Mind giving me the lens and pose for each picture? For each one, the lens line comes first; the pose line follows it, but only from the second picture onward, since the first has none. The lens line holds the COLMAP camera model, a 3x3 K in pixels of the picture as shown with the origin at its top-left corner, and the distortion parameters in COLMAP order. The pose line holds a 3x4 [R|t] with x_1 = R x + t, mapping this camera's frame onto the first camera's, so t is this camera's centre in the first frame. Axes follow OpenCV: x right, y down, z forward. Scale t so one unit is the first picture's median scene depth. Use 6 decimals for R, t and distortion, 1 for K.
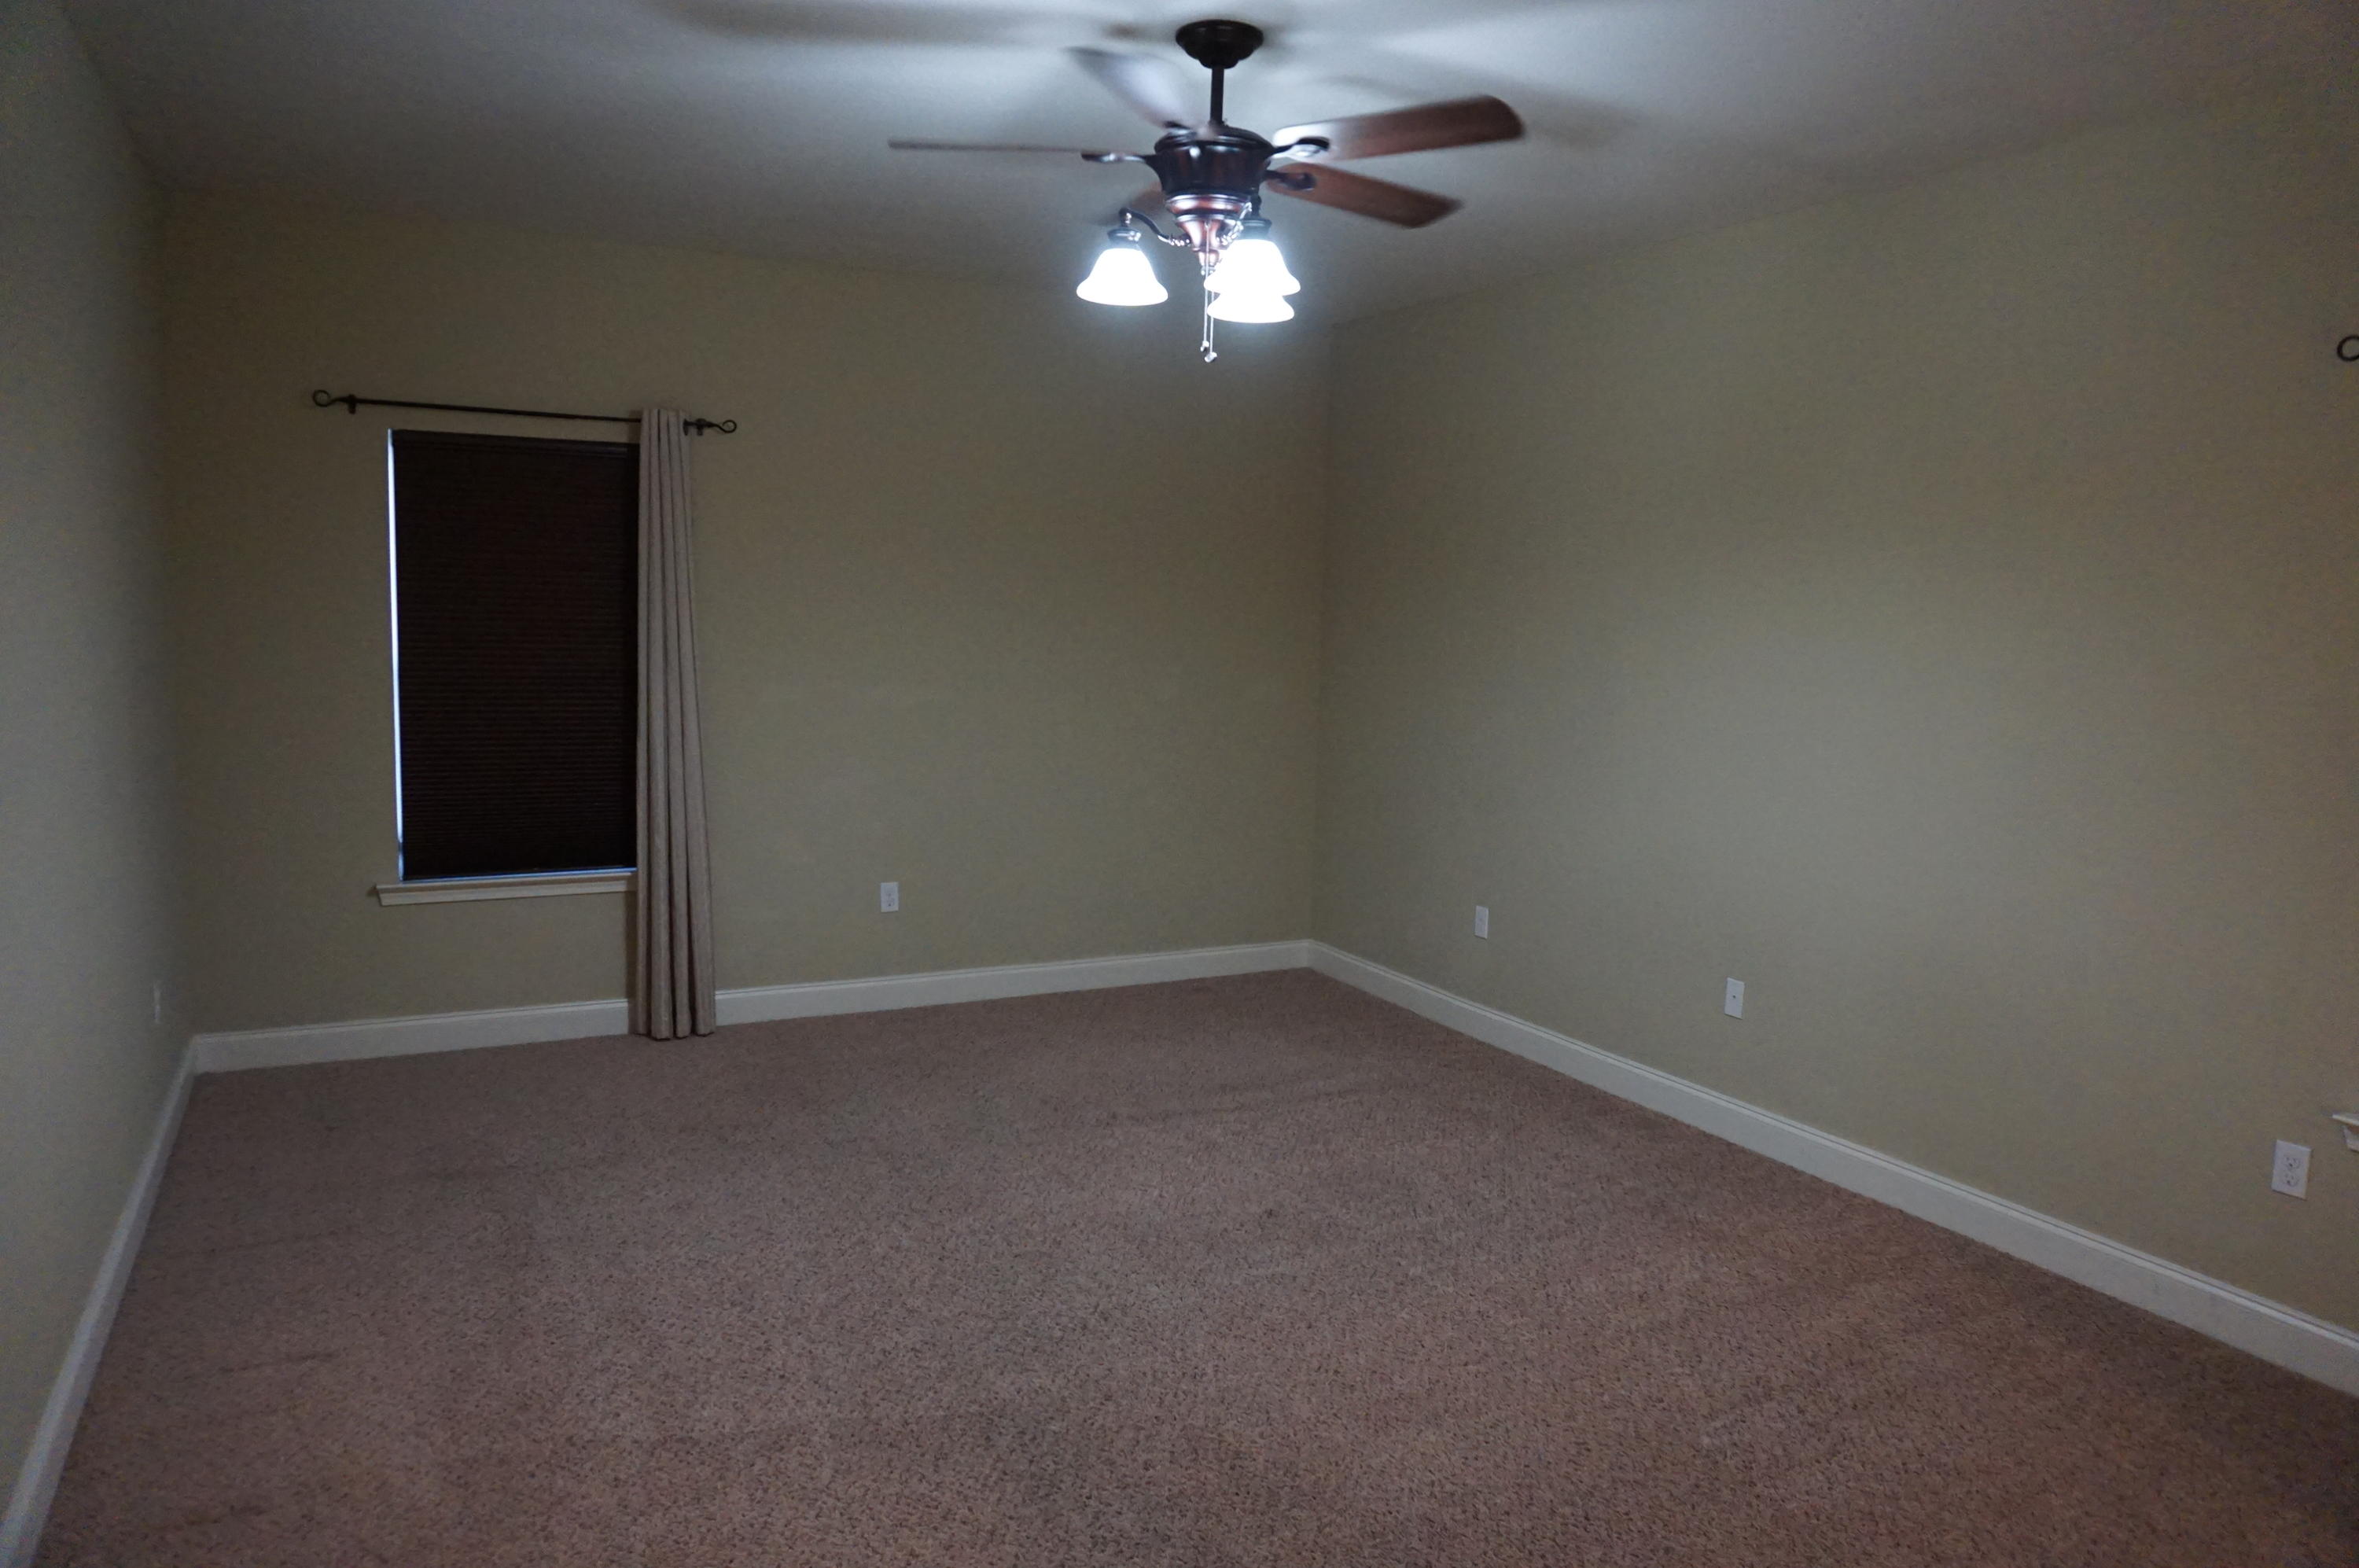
lens RADIAL K [[1565.8, 0, 1180.7], [0, 1565.8, 793.6], [0, 0, 1]] dist [-0.060912, 0.040896]
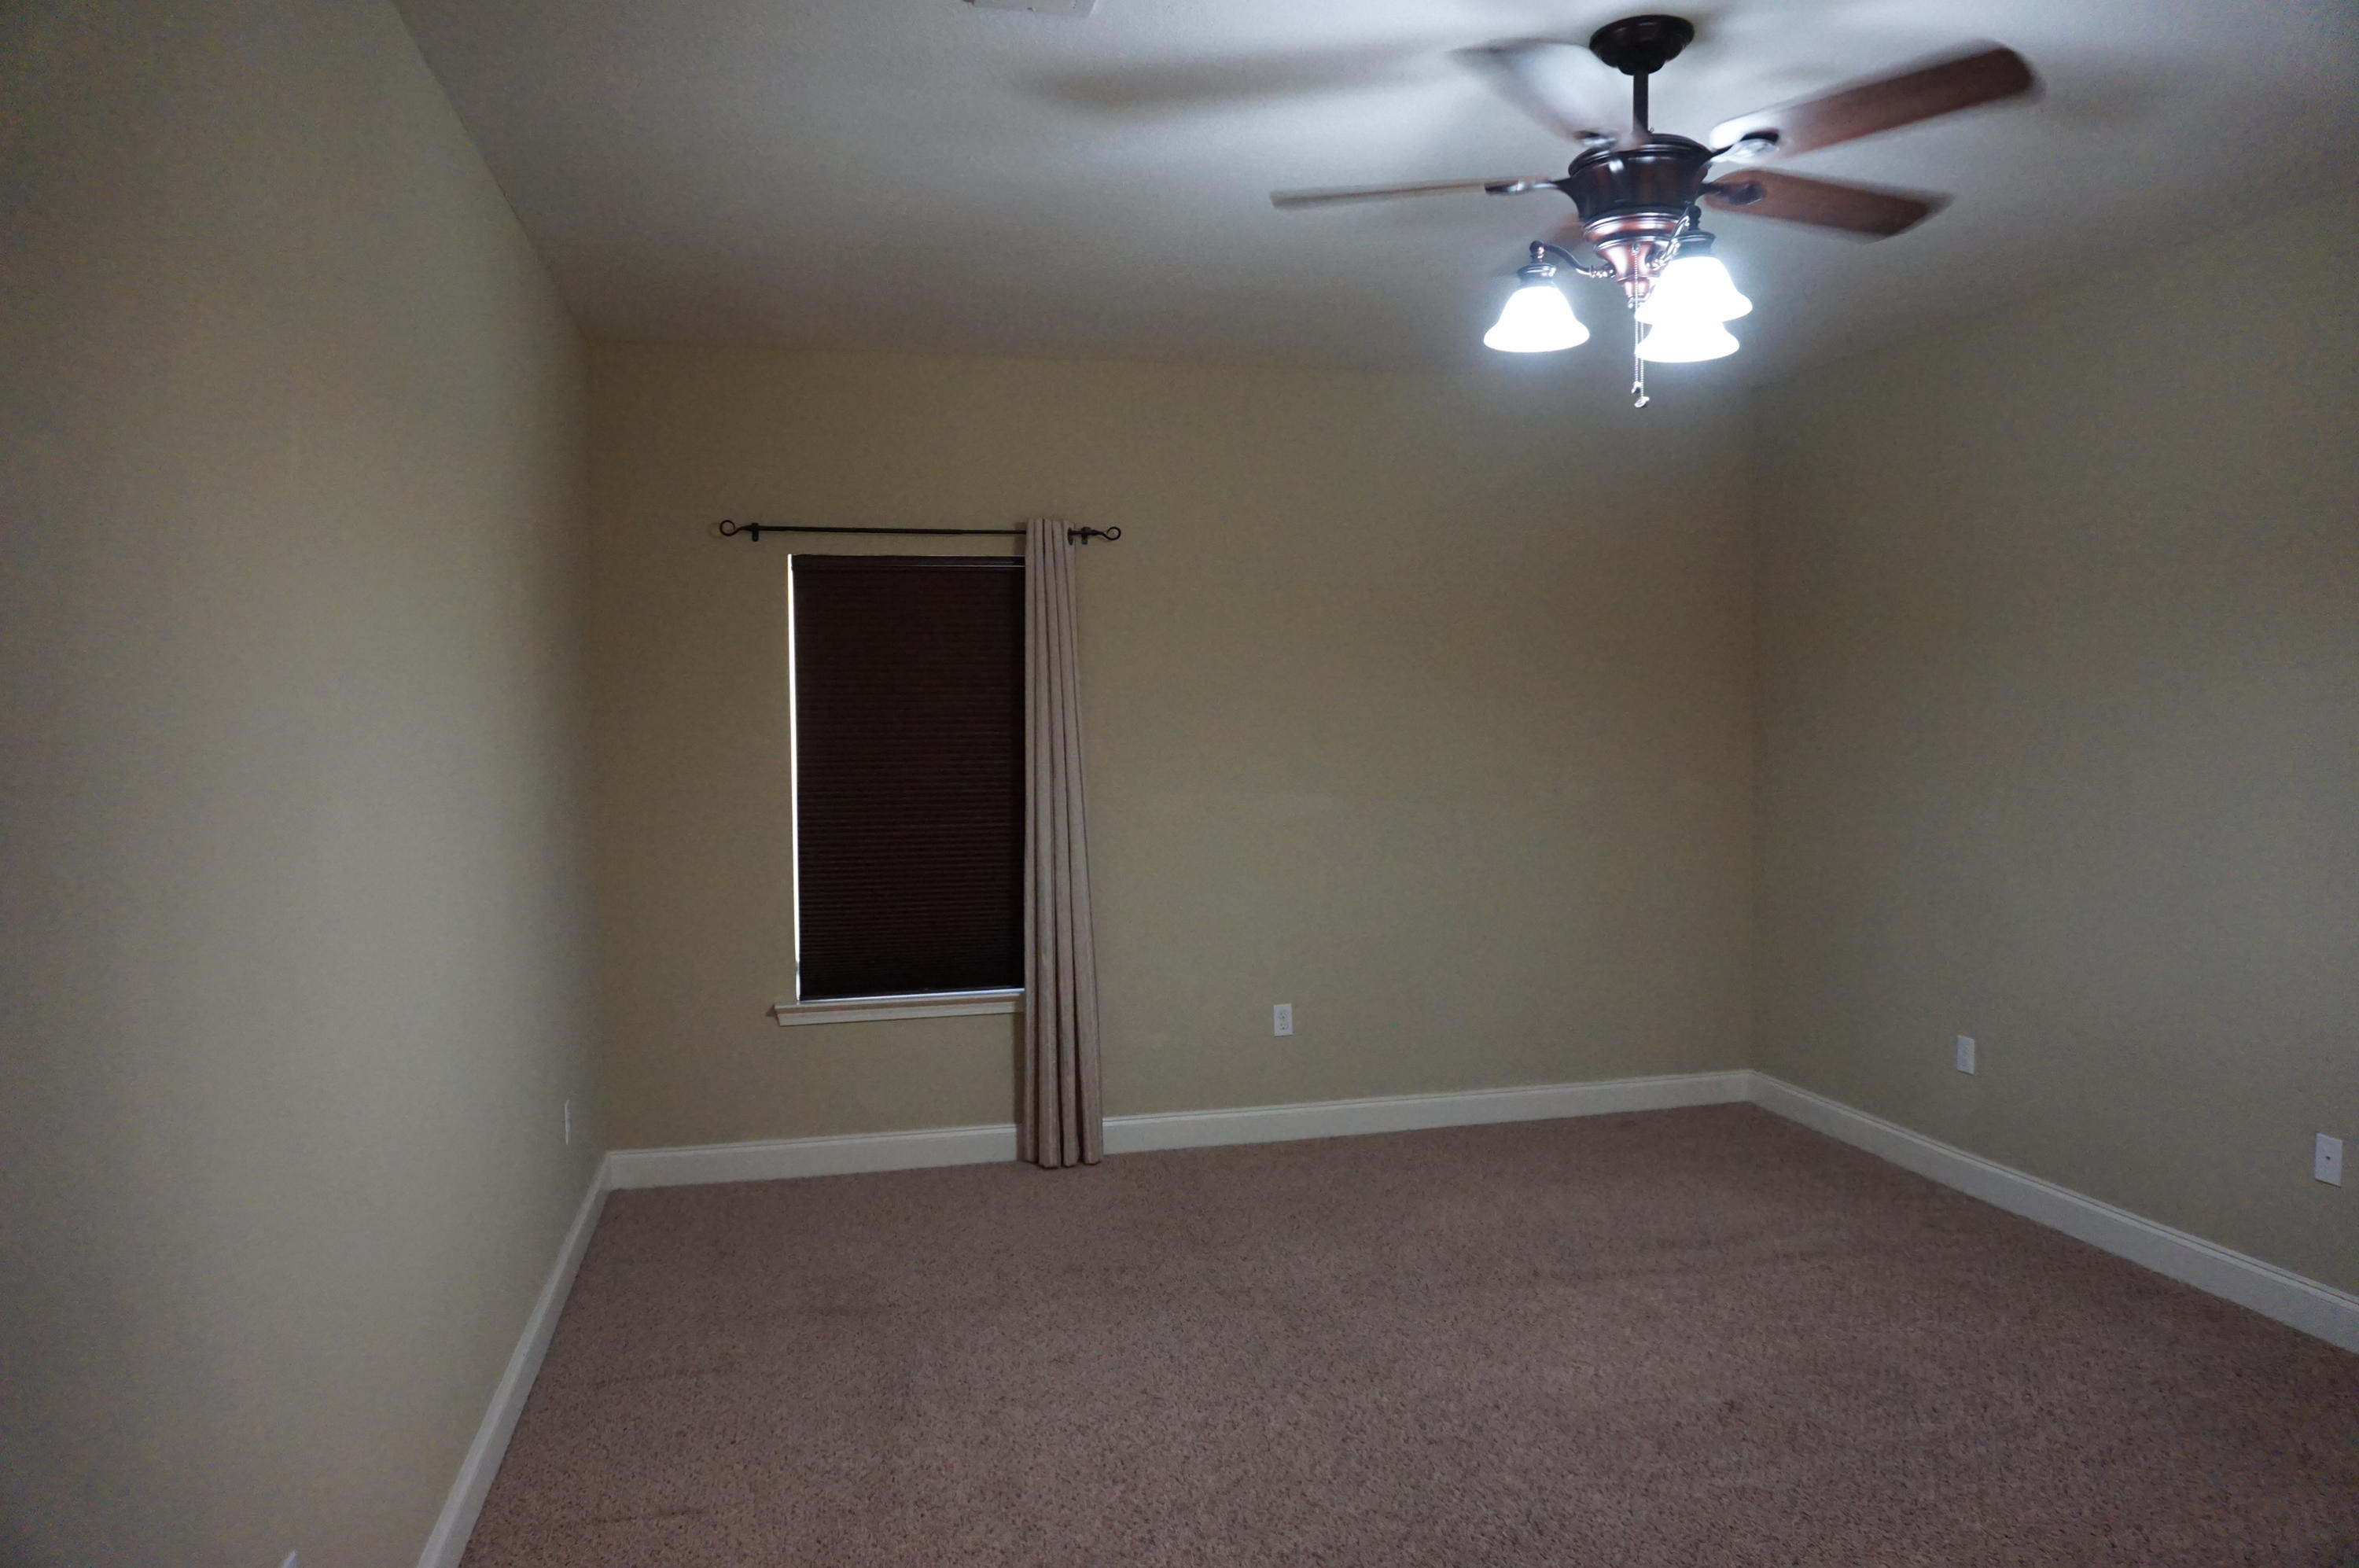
lens RADIAL K [[1565.8, 0, 1180.7], [0, 1565.8, 793.6], [0, 0, 1]] dist [-0.060912, 0.040896]
pose [[0.969606, -0.025124, -0.243378, -0.020273], [0.007483, 0.997294, -0.073139, -0.002053], [0.244557, 0.069095, 0.967170, 0.098713]]
